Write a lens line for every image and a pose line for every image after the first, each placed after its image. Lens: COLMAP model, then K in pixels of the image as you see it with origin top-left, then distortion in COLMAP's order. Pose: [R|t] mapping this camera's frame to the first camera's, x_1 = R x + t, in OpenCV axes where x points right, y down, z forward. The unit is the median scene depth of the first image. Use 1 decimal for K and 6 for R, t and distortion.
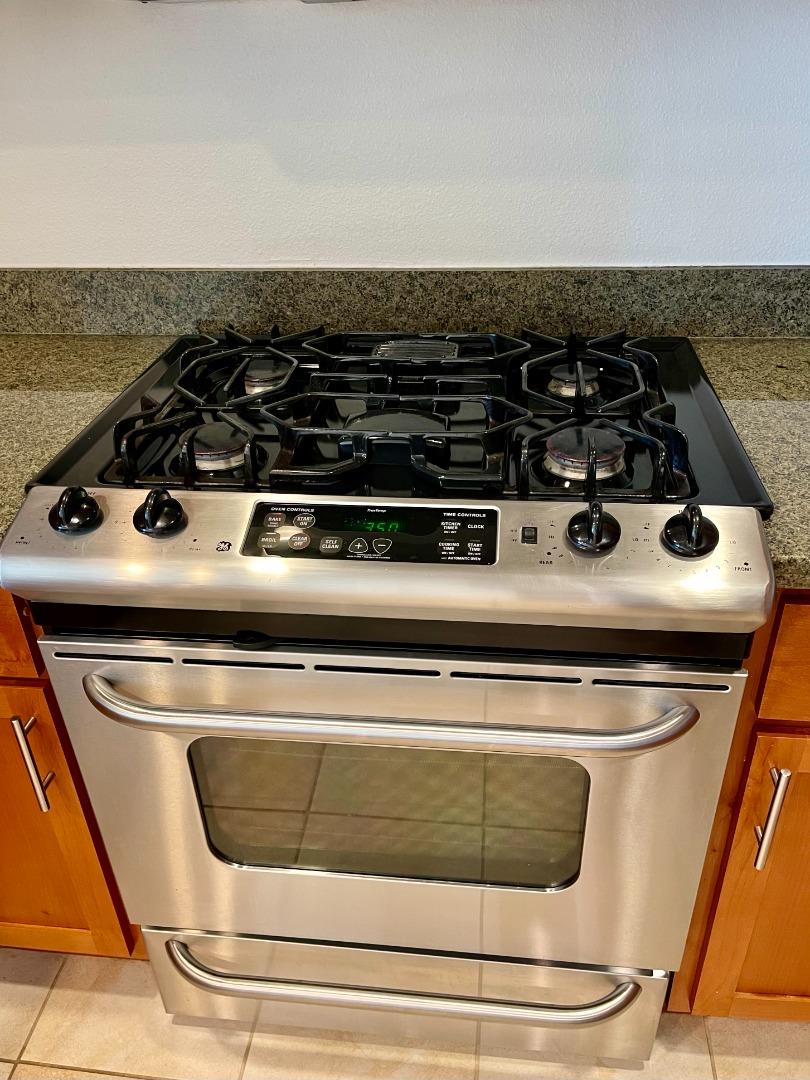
lens RADIAL K [[853.3, 0, 405.0], [0, 853.3, 540.0], [0, 0, 1]] dist [0.105710, -0.141008]
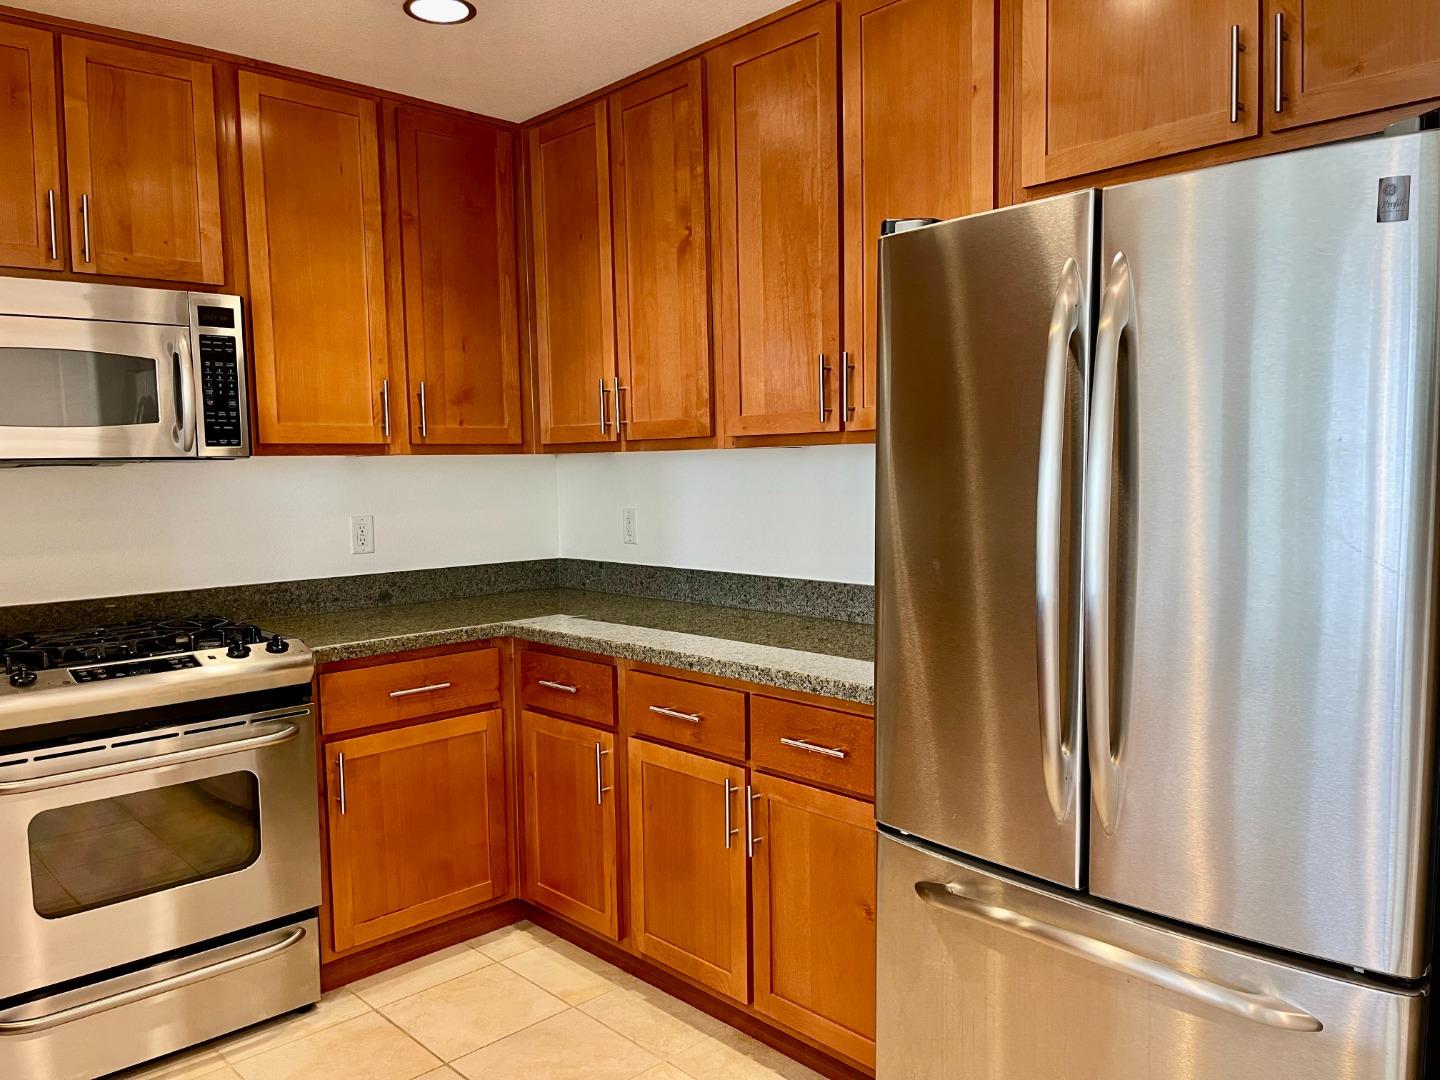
lens RADIAL K [[1084.0, 0, 709.3], [0, 1084.0, 557.6], [0, 0, 1]] dist [0.084796, -0.116010]
pose [[0.650762, -0.051983, 0.757500, -1.040562], [0.396339, 0.874205, -0.280500, 0.962092], [-0.647629, 0.482766, 0.589502, -1.514848]]
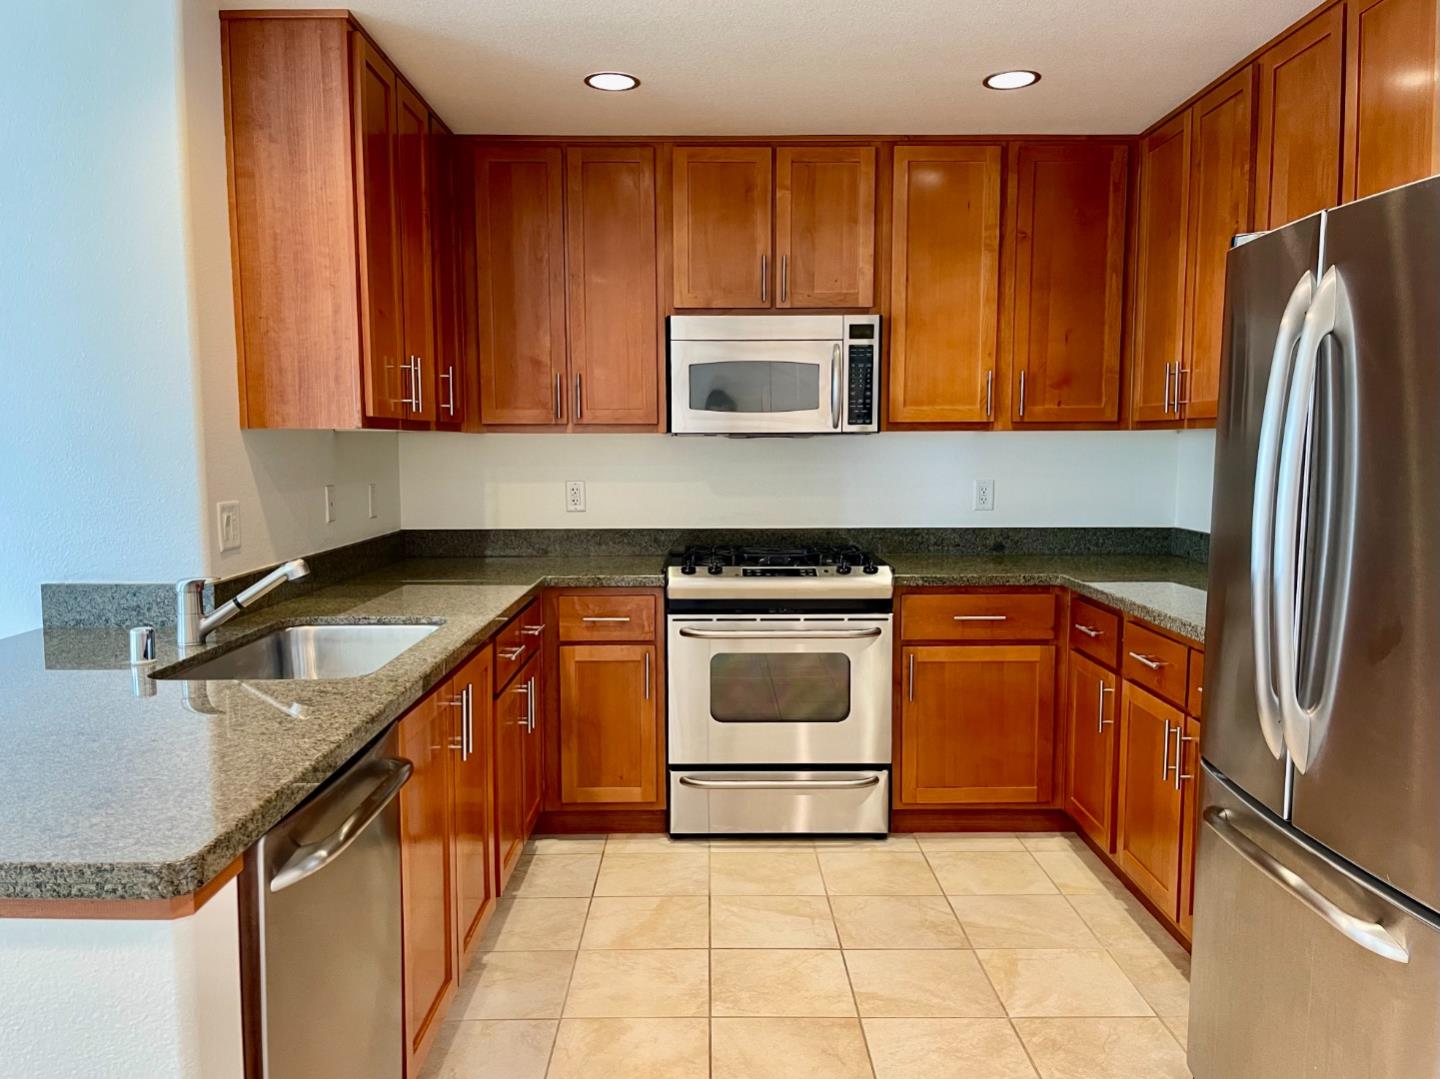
lens RADIAL K [[1088.8, 0, 717.0], [0, 1088.8, 550.6], [0, 0, 1]] dist [0.095357, -0.120671]
pose [[0.992396, 0.012626, 0.122435, -0.687613], [0.041731, 0.901291, -0.431199, 1.493388], [-0.115793, 0.433030, 0.893911, -2.415478]]
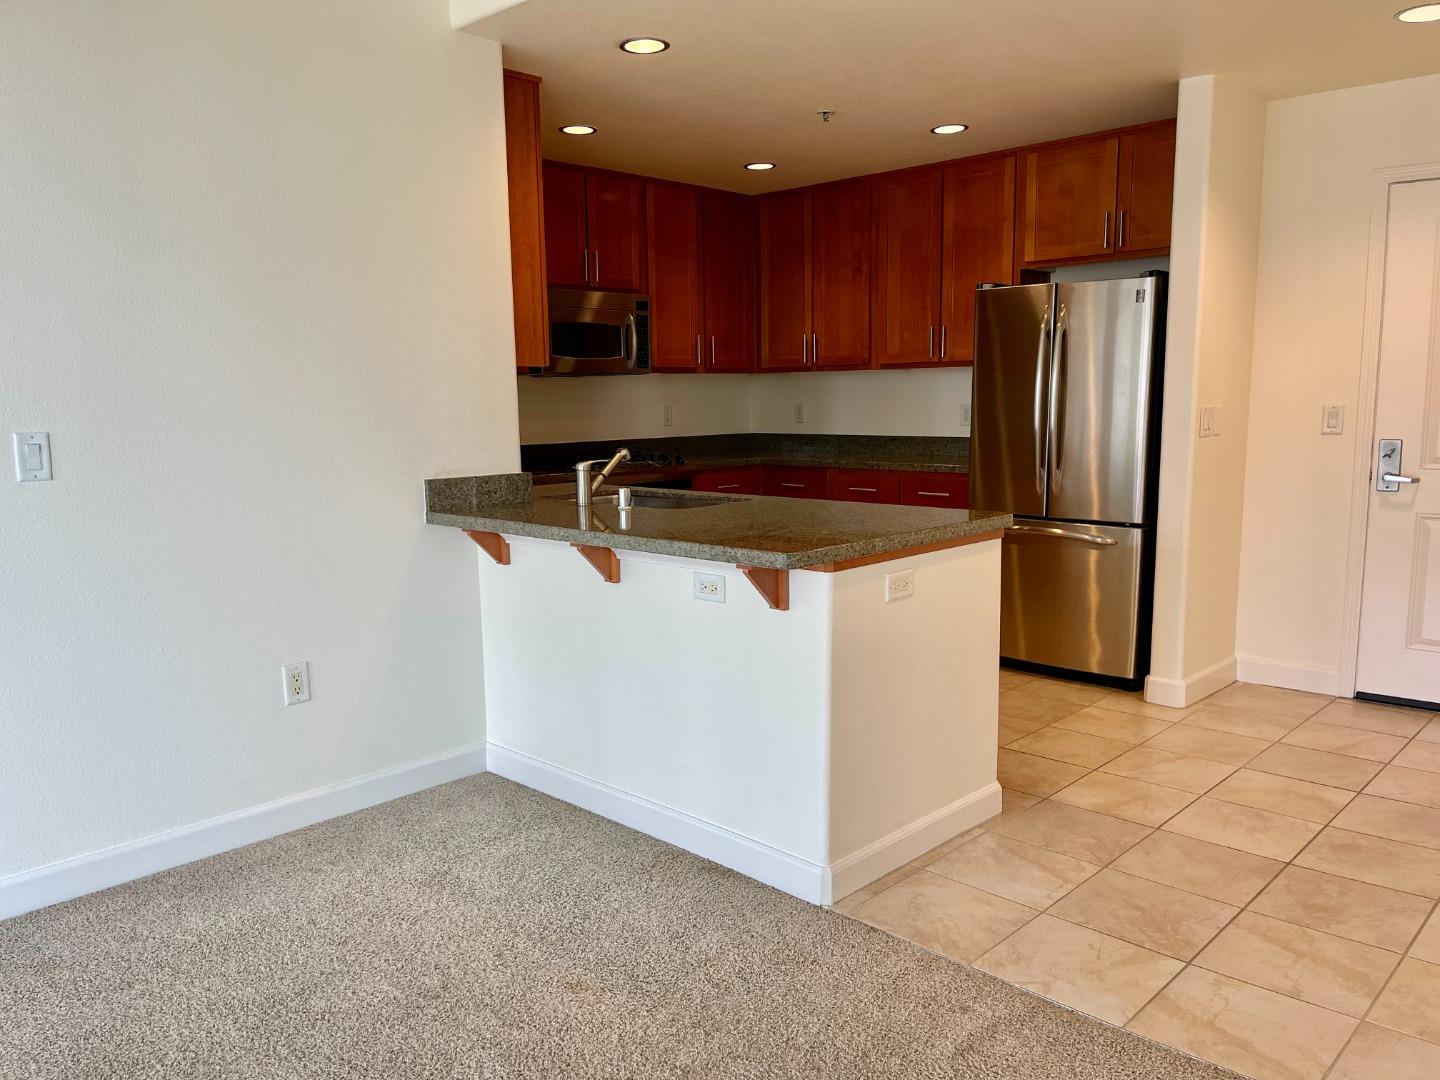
lens RADIAL K [[1088.8, 0, 717.0], [0, 1088.8, 551.1], [0, 0, 1]] dist [0.095357, -0.120671]
pose [[0.605650, -0.098494, 0.789612, -4.162856], [0.413425, 0.886816, -0.206488, 1.679026], [-0.679902, 0.451505, 0.577820, -2.410521]]
